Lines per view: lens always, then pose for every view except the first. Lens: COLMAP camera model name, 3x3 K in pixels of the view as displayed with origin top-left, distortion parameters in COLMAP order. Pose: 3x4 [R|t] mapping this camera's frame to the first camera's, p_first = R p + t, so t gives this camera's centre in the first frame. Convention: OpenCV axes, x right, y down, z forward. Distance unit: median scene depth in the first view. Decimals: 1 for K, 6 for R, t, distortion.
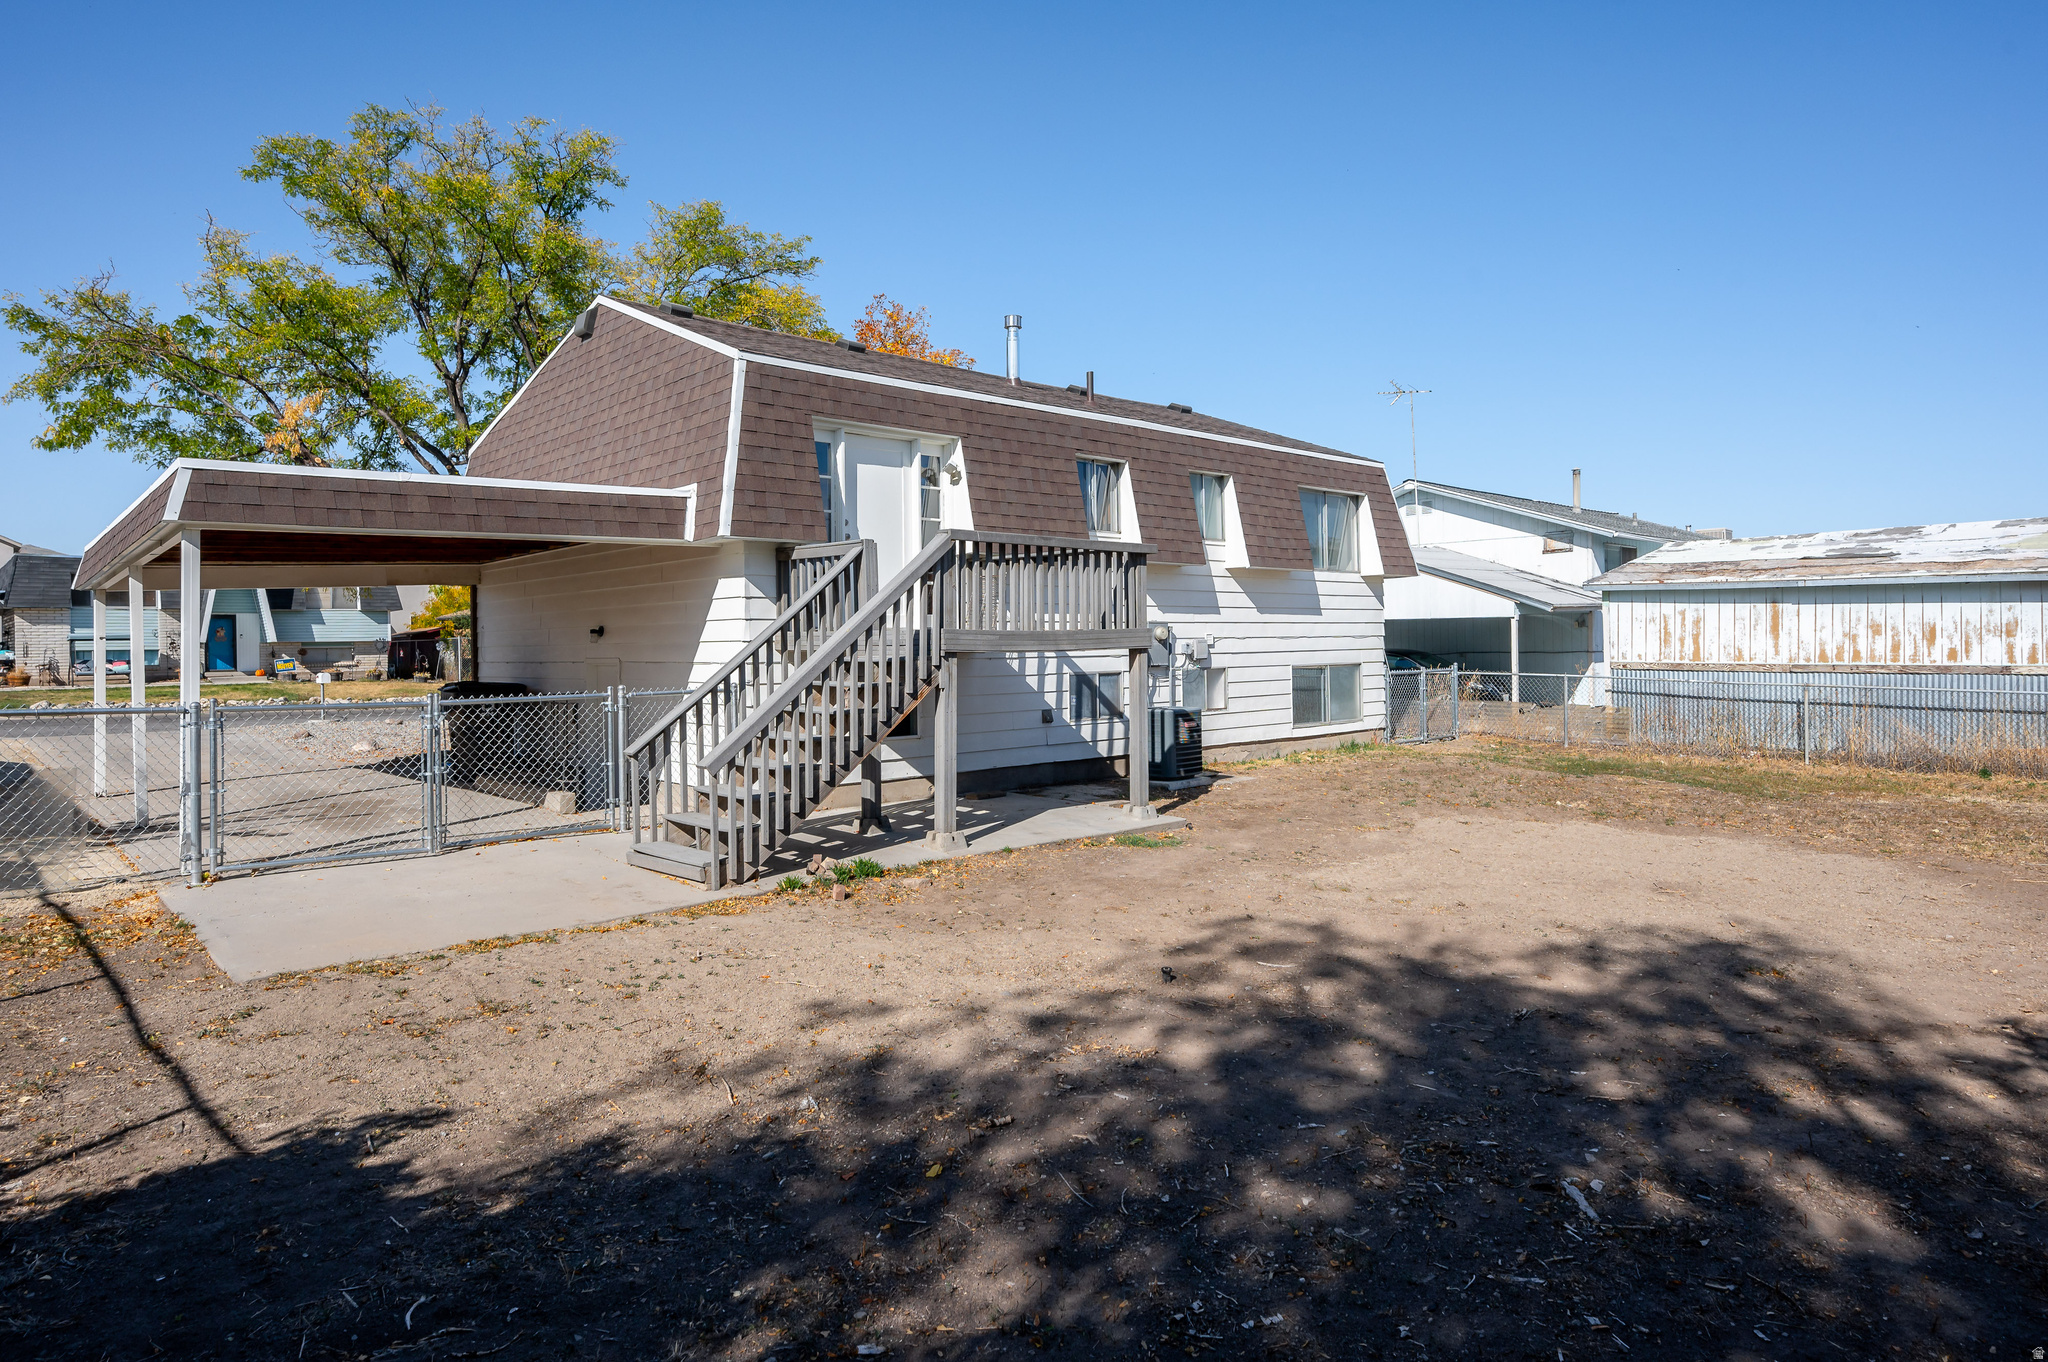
lens RADIAL K [[1164.7, 0, 1025.2], [0, 1164.7, 664.0], [0, 0, 1]] dist [-0.004515, 0.001312]
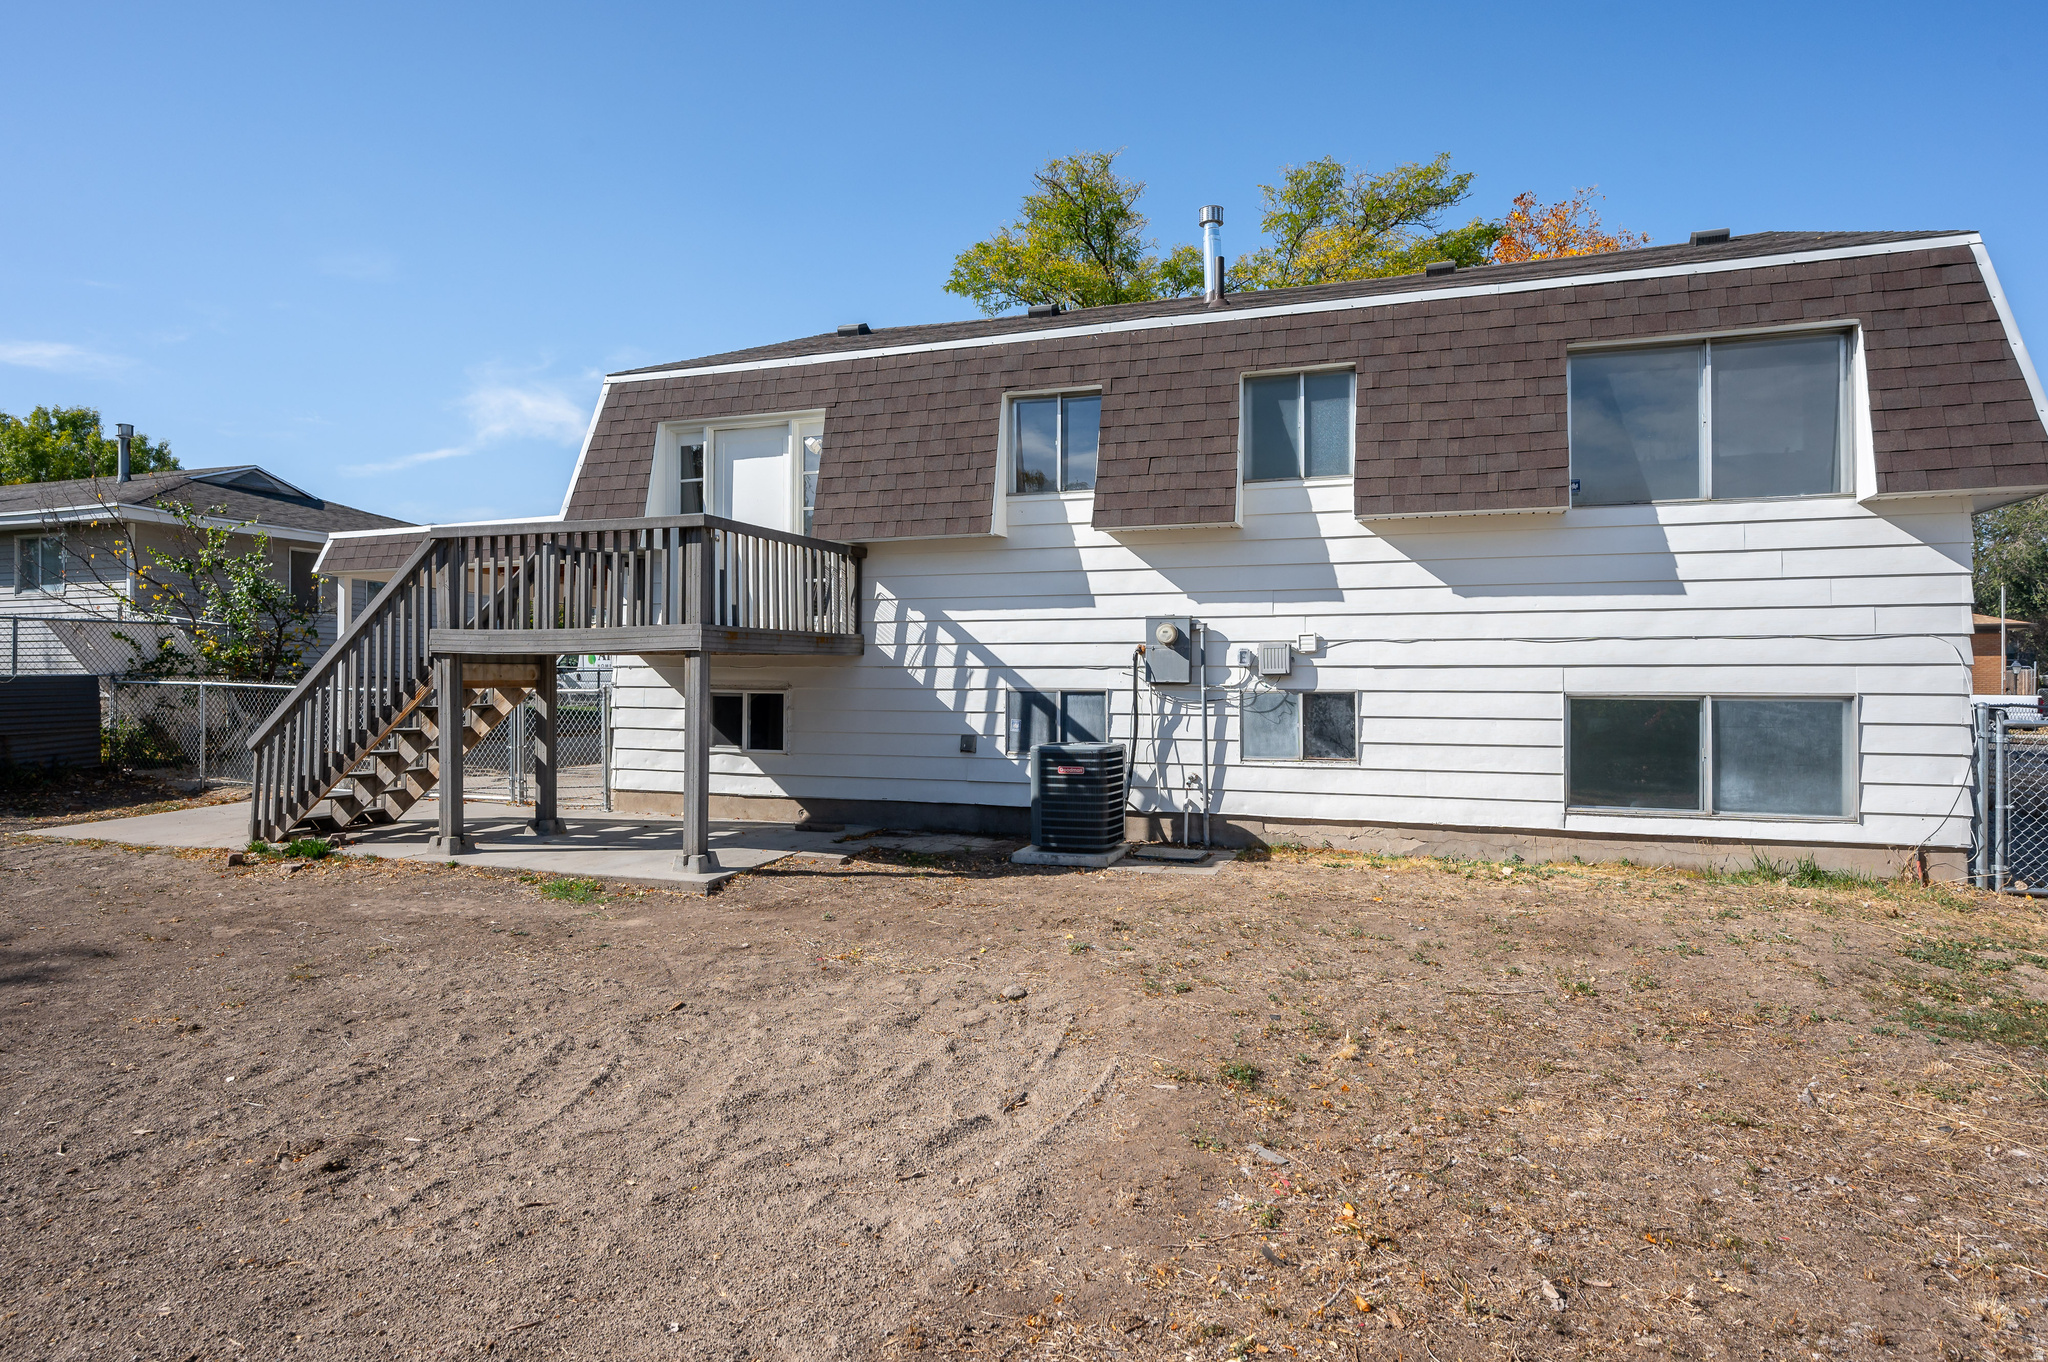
lens RADIAL K [[1164.7, 0, 1022.8], [0, 1164.7, 675.7], [0, 0, 1]] dist [-0.004515, 0.001312]
pose [[0.471908, 0.013263, -0.881548, 0.752794], [-0.022237, 0.999748, 0.003138, -0.003391], [0.881367, 0.018122, 0.472084, 0.707445]]
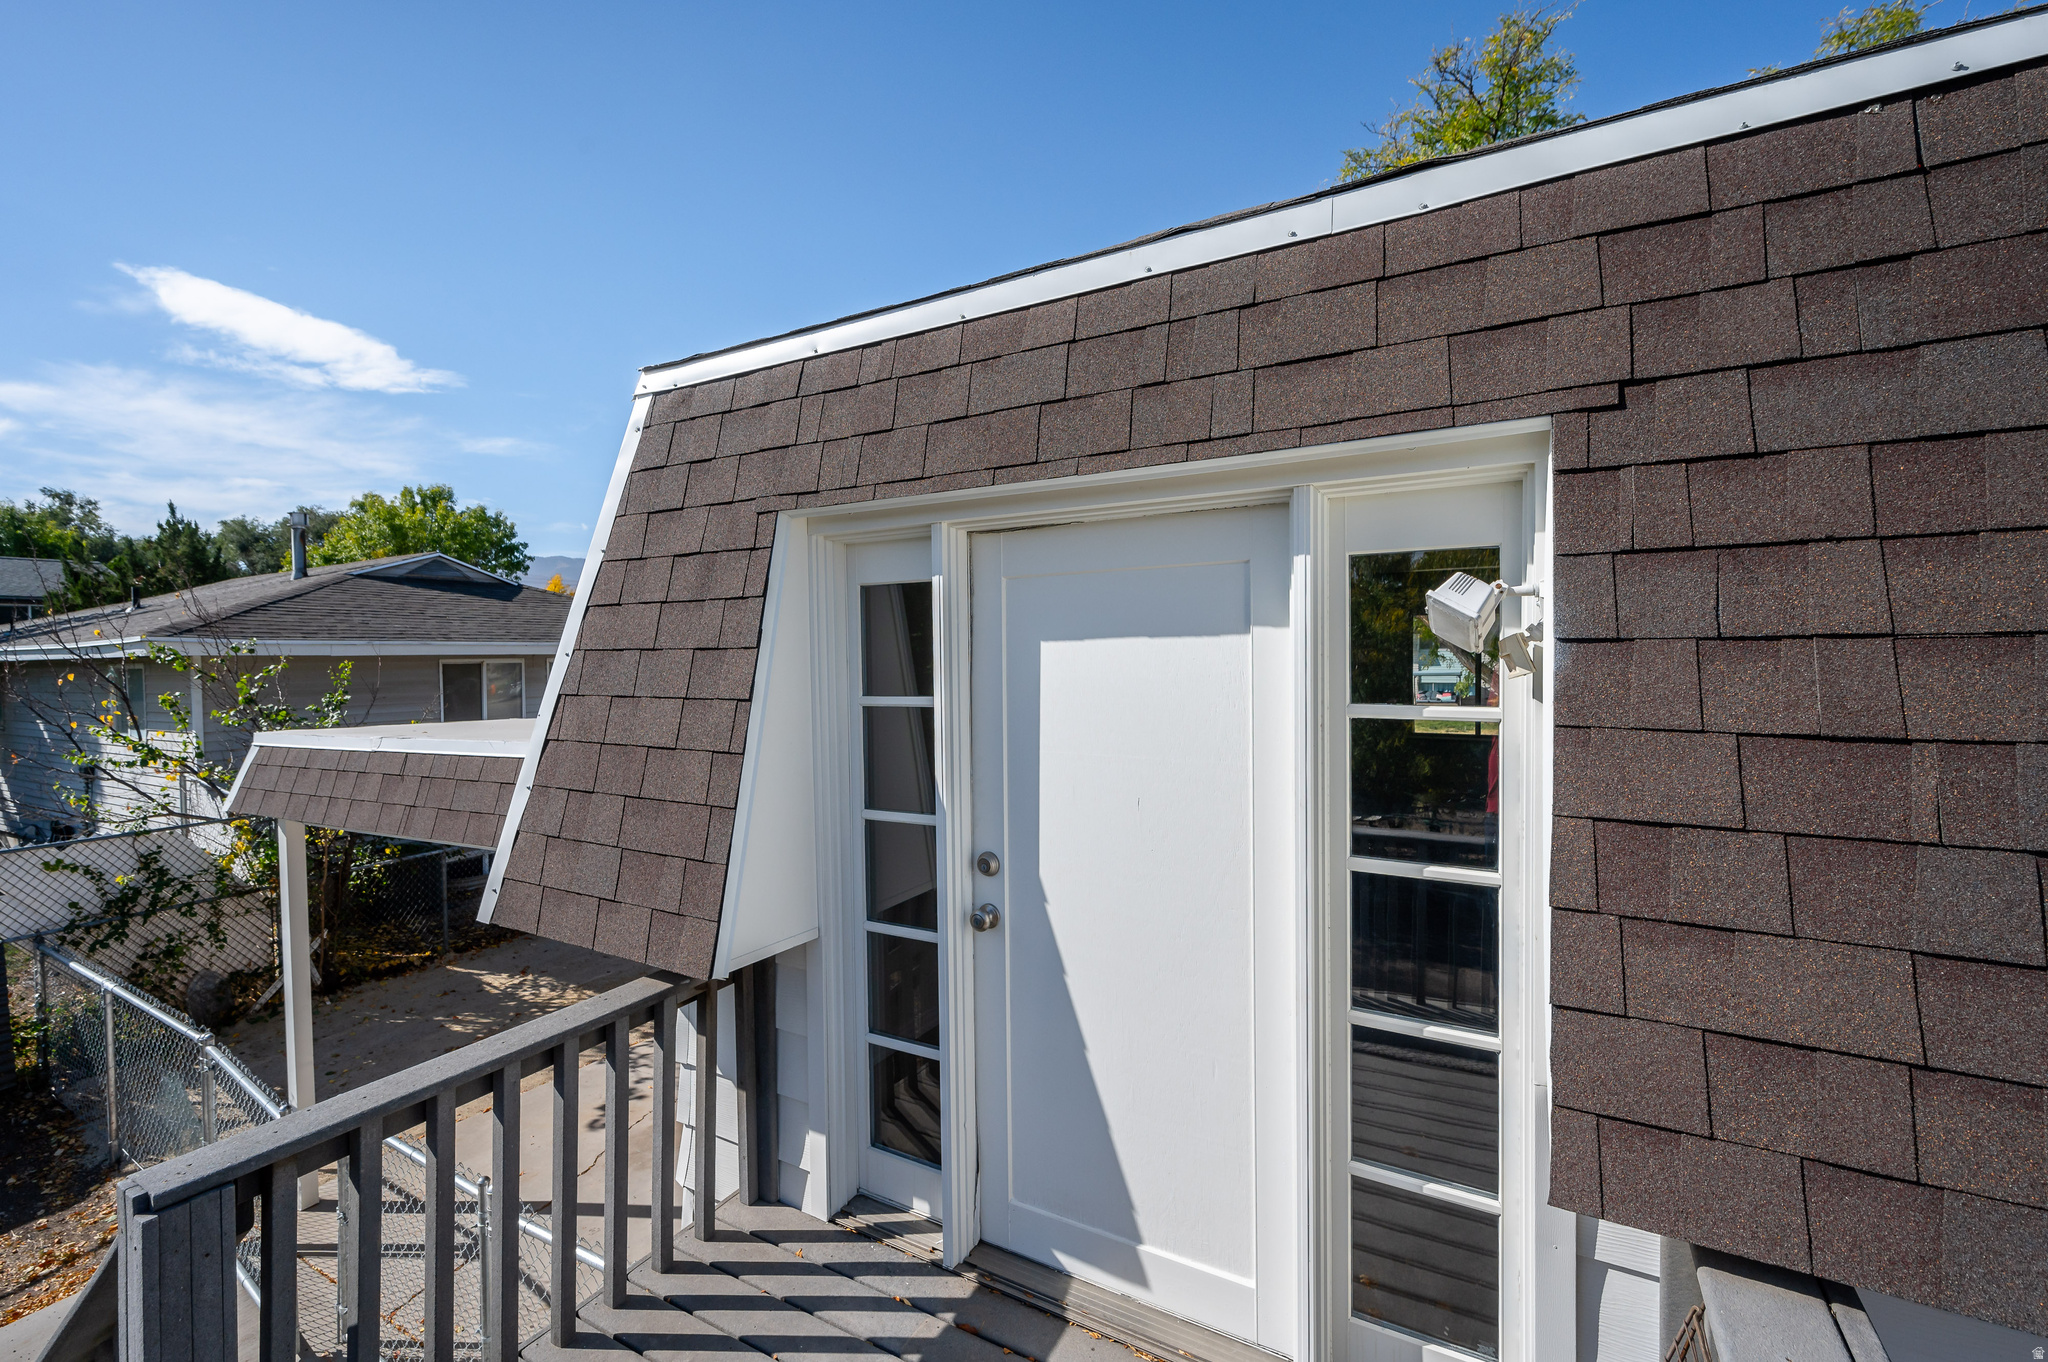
lens RADIAL K [[894.0, 0, 1020.9], [0, 894.0, 680.3], [0, 0, 1]] dist [-0.004034, -0.000249]
pose [[0.303218, 0.034207, -0.952307, 0.041819], [-0.006955, 0.999408, 0.033684, -0.157477], [0.952896, -0.003590, 0.303277, 0.868604]]
